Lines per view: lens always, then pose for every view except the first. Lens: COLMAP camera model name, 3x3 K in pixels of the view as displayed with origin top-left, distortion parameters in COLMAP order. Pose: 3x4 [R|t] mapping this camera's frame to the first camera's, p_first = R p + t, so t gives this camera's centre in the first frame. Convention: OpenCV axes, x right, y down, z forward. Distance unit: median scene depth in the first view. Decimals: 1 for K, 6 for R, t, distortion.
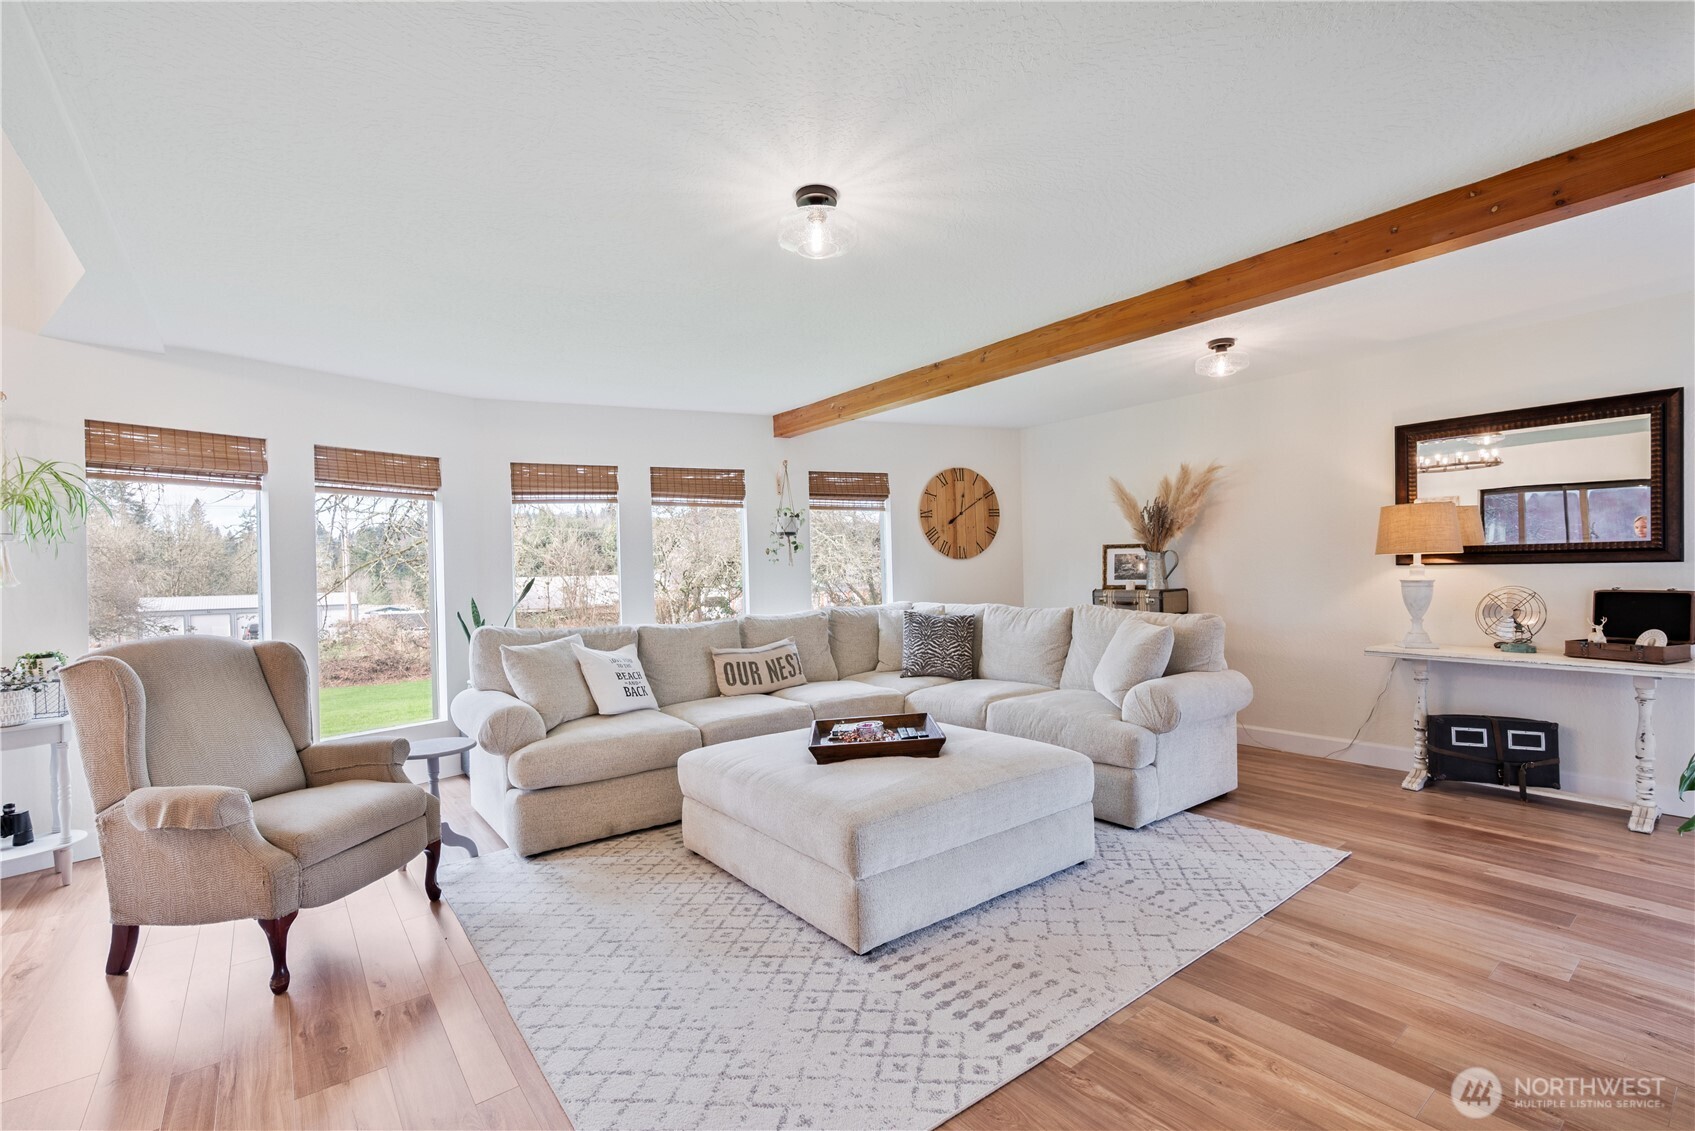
lens RADIAL K [[744.3, 0, 845.5], [0, 744.3, 573.8], [0, 0, 1]] dist [-0.002144, -0.000391]
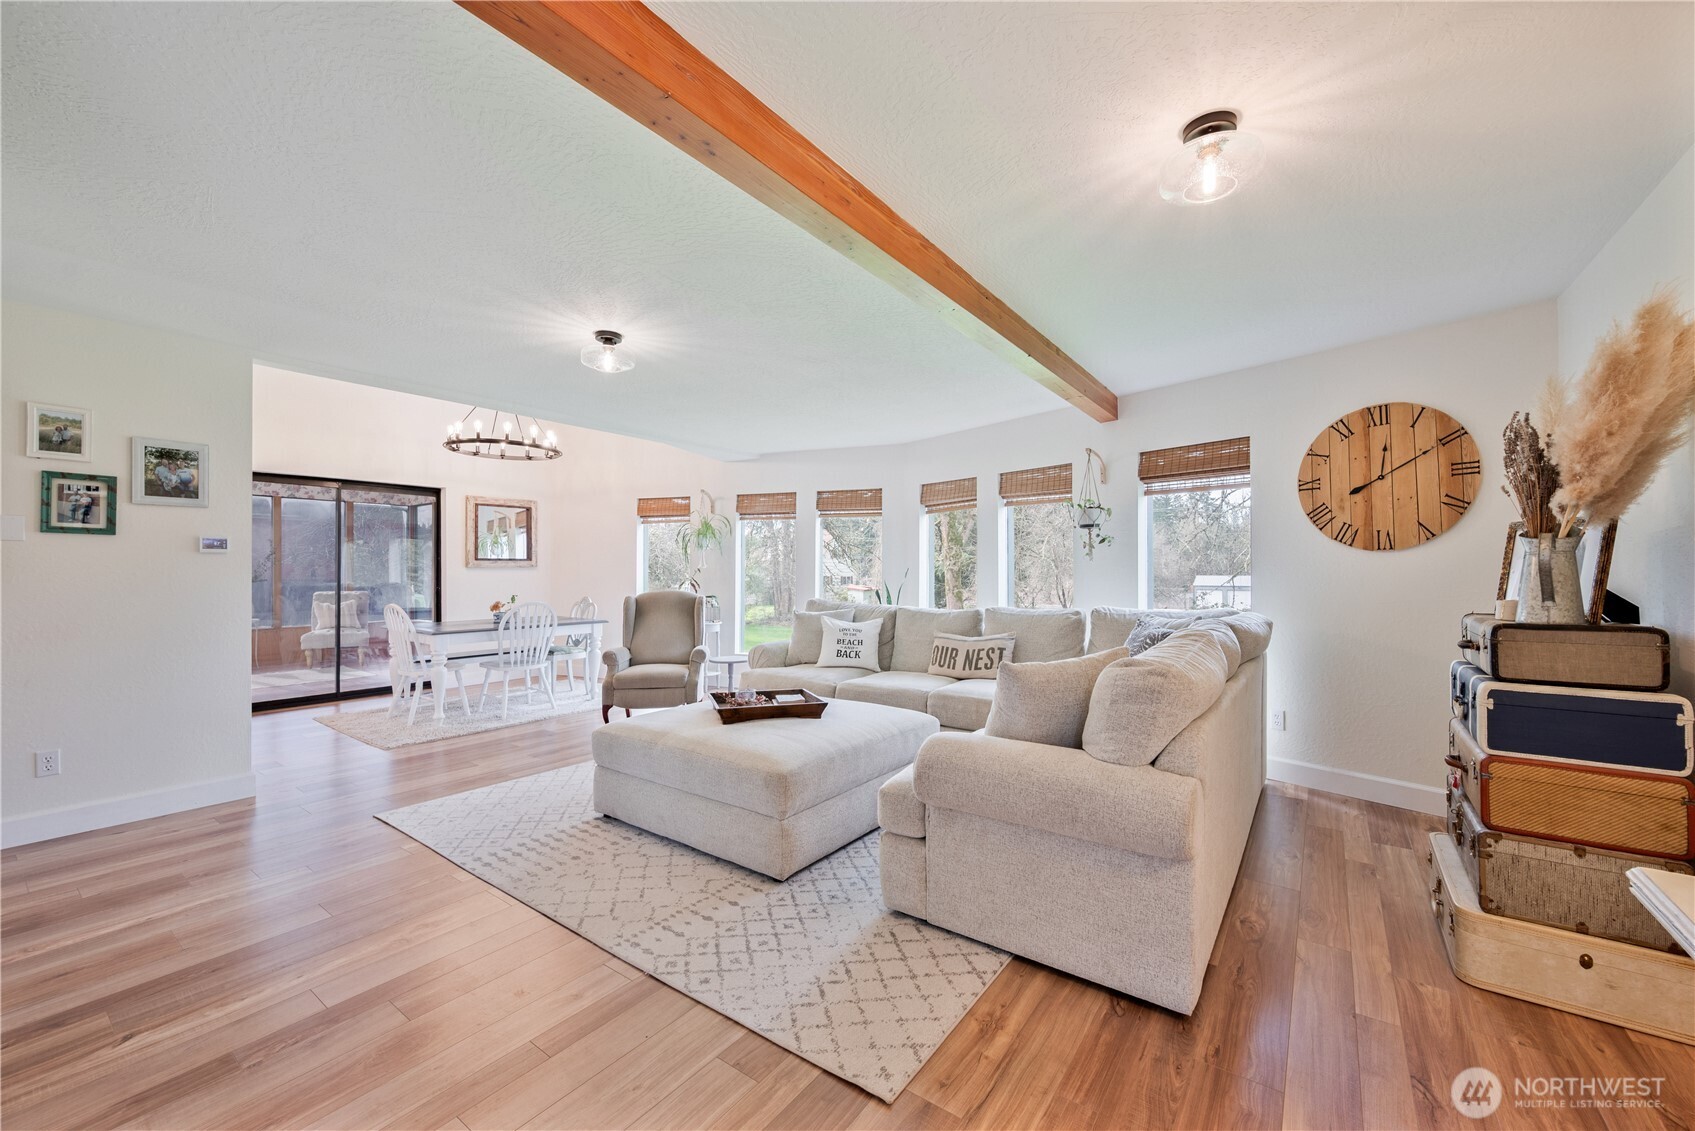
lens RADIAL K [[668.0, 0, 844.0], [0, 668.0, 558.2], [0, 0, 1]] dist [-0.000803, -0.000092]
pose [[0.276724, 0.005298, -0.960935, 0.981570], [-0.006094, 0.999974, 0.003759, -0.022459], [0.960930, 0.004815, 0.276749, 0.715083]]
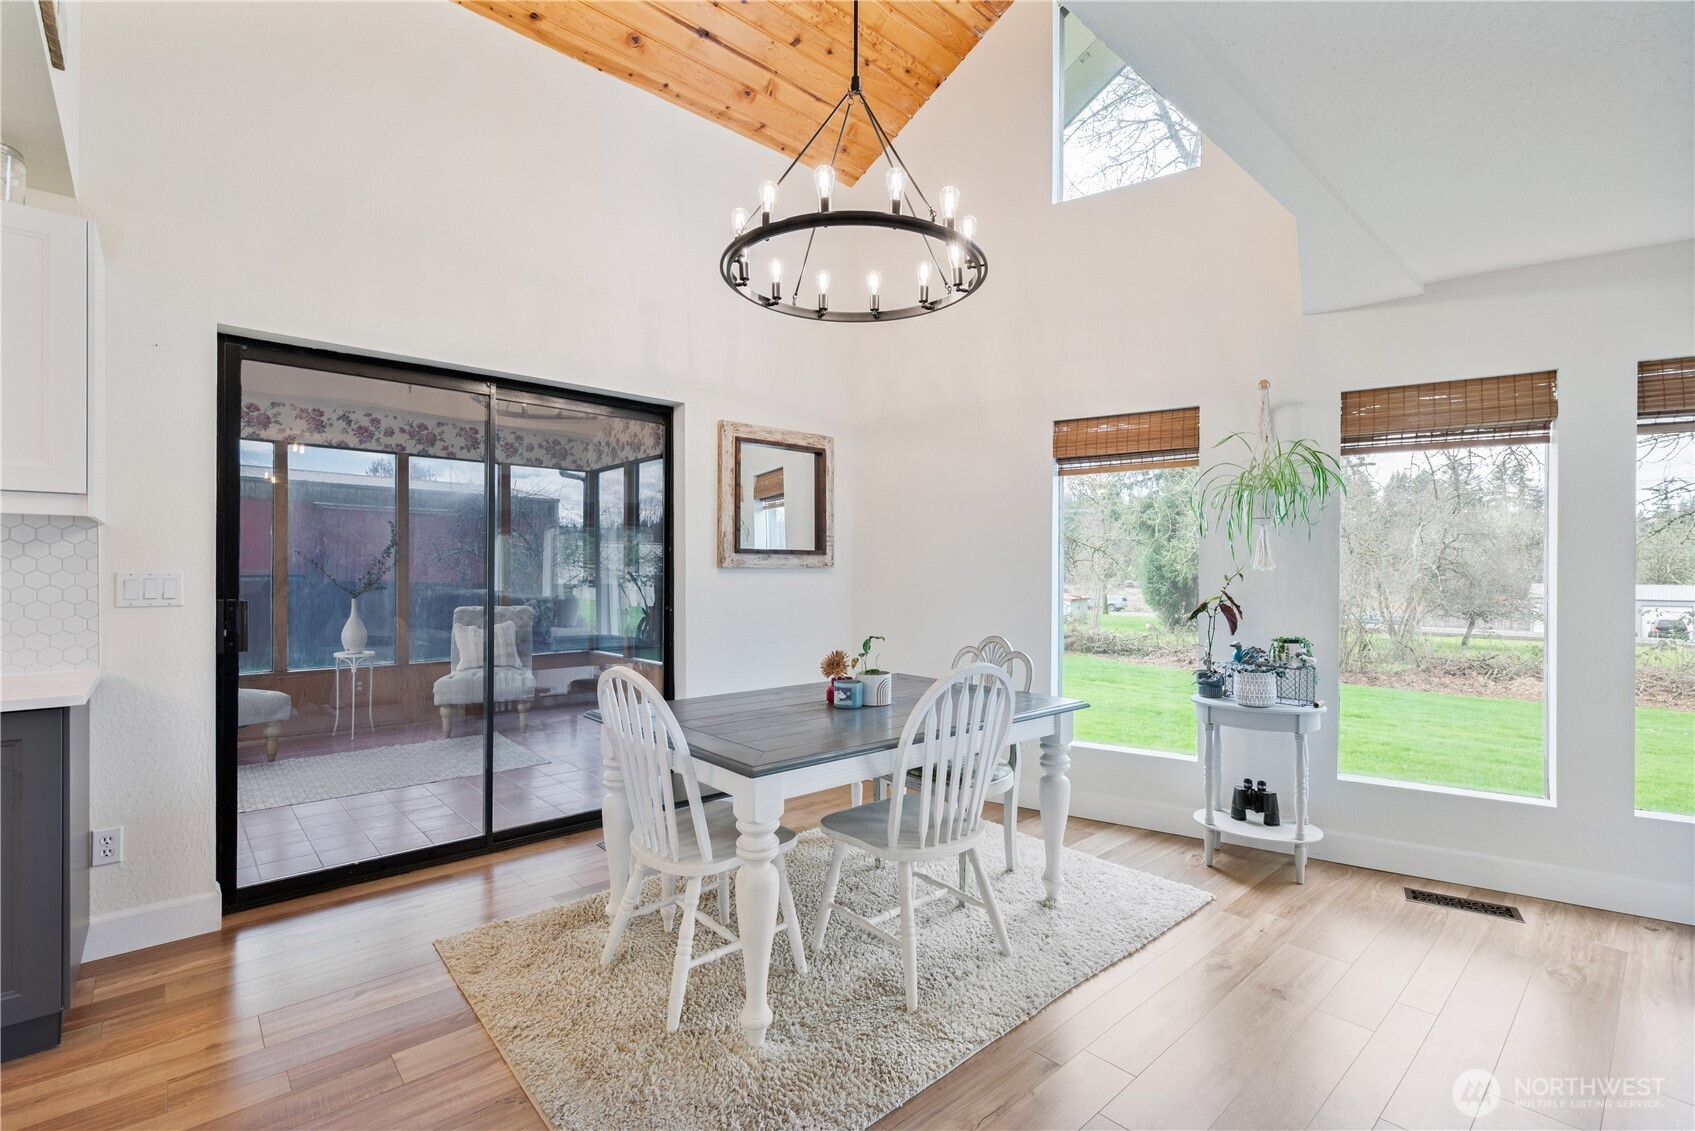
lens RADIAL K [[761.5, 0, 843.8], [0, 761.5, 569.9], [0, 0, 1]] dist [0.002309, 0.000099]
pose [[0.068432, 0.018782, -0.997479, -0.101741], [-0.005308, 0.999815, 0.018462, 0.001247], [0.997642, 0.004032, 0.068519, 0.294442]]
